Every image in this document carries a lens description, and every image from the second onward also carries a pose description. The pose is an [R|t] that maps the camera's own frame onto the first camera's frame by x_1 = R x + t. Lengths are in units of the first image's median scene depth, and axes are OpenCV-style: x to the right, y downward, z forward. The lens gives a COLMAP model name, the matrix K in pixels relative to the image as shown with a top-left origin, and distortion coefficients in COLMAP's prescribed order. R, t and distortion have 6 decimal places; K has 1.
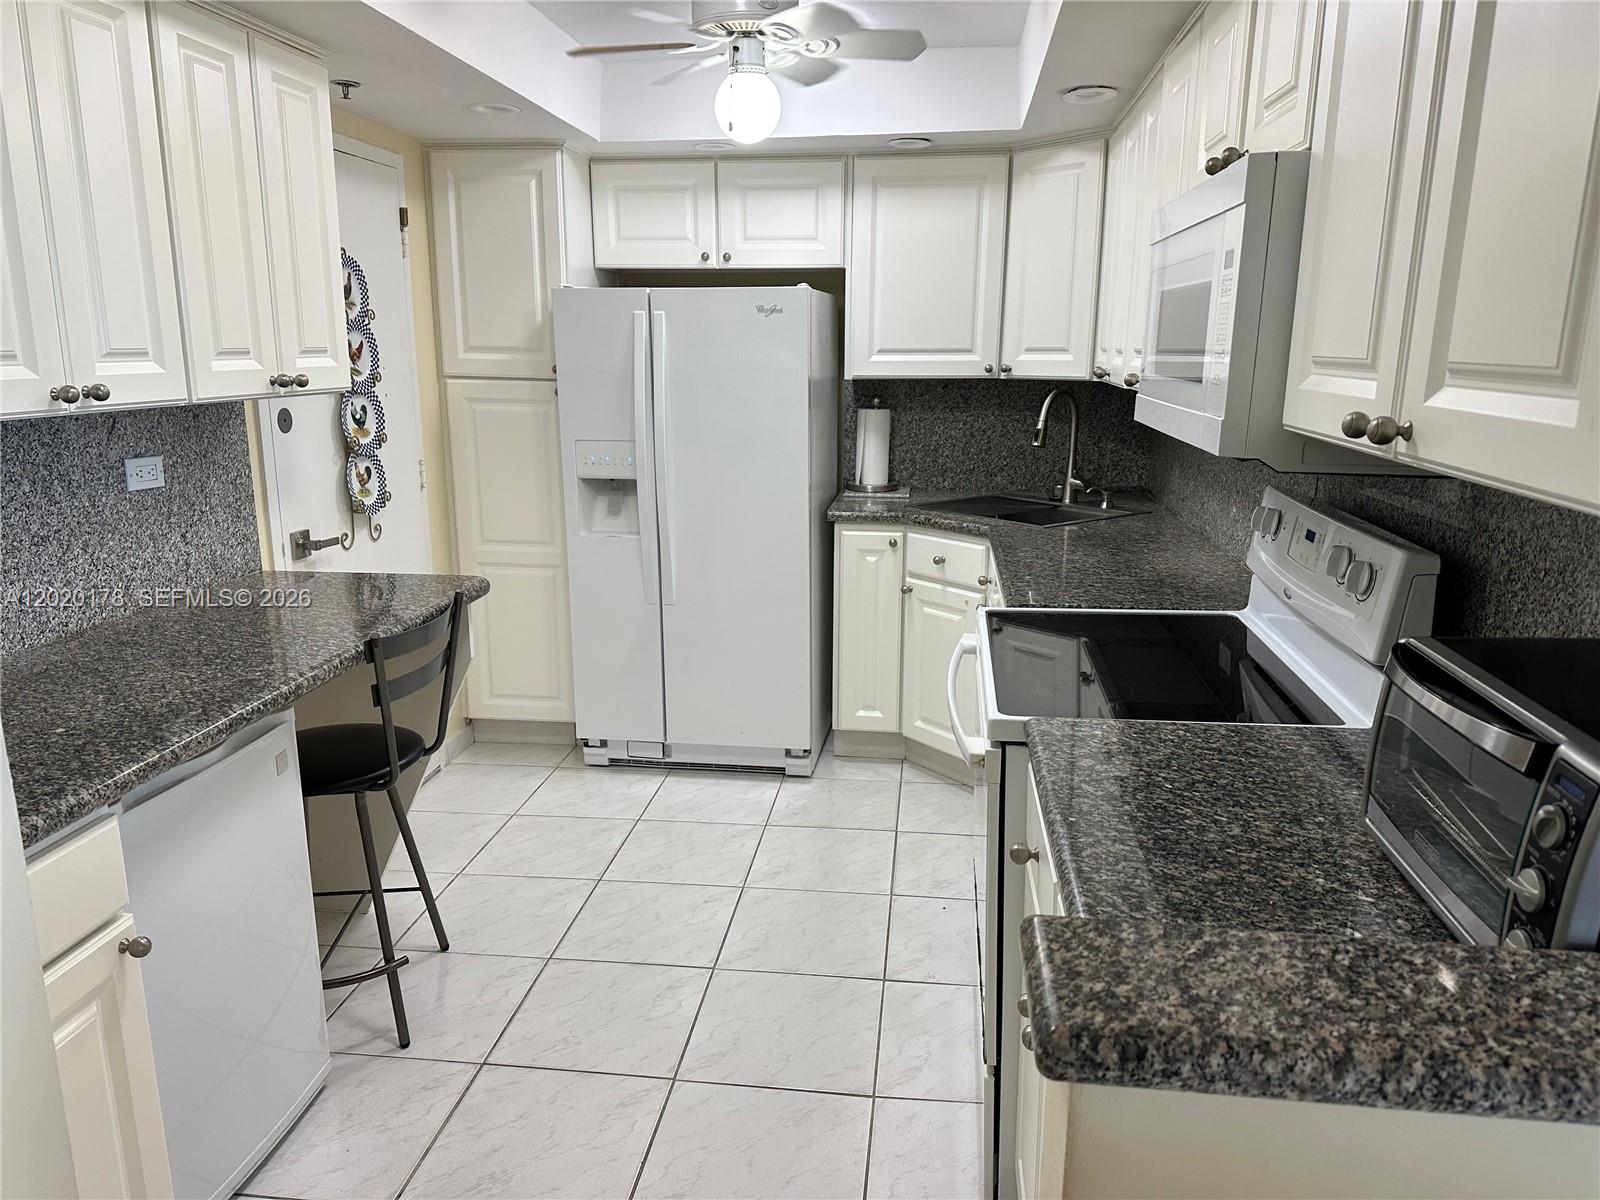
lens RADIAL K [[1135.8, 0, 810.4], [0, 1135.8, 600.4], [0, 0, 1]] dist [0.134792, -0.165011]
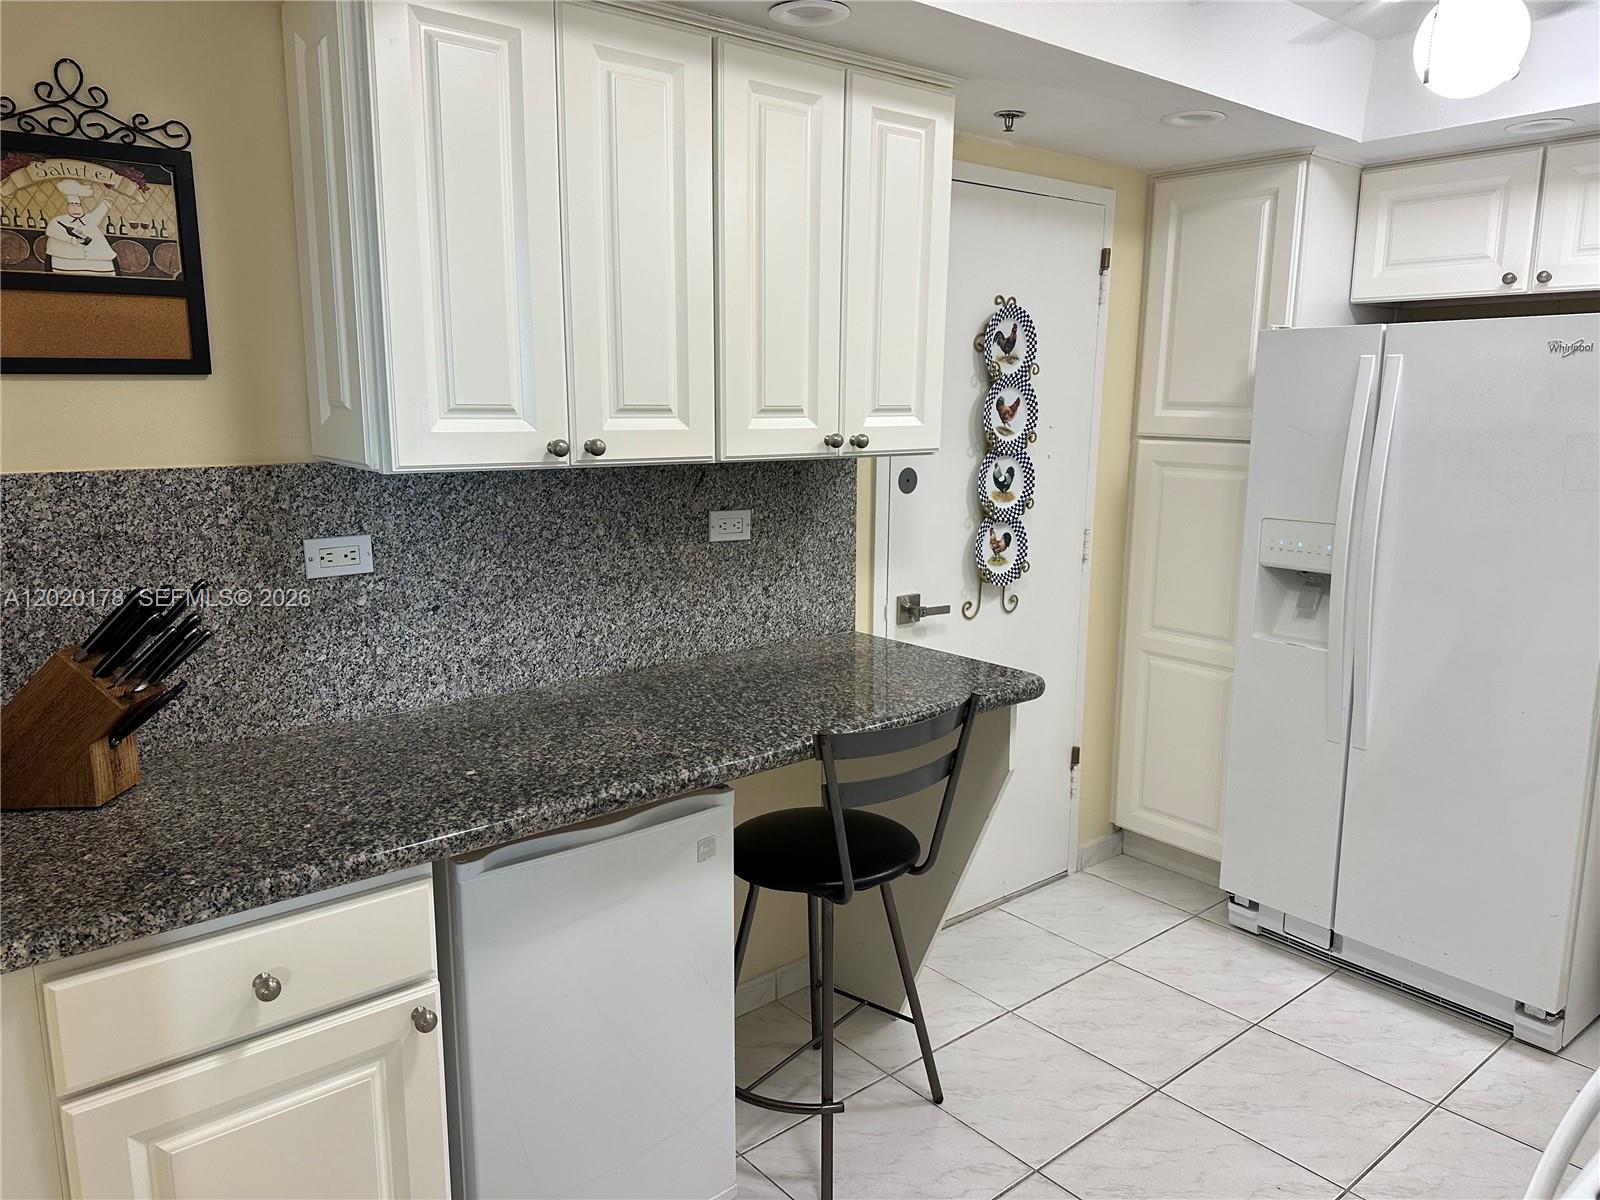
lens RADIAL K [[1135.8, 0, 810.4], [0, 1135.8, 600.4], [0, 0, 1]] dist [0.134792, -0.165011]
pose [[0.729984, 0.128035, -0.671365, 0.136140], [-0.158609, 0.987215, 0.015813, -0.059259], [0.664806, 0.094942, 0.740958, 0.257785]]
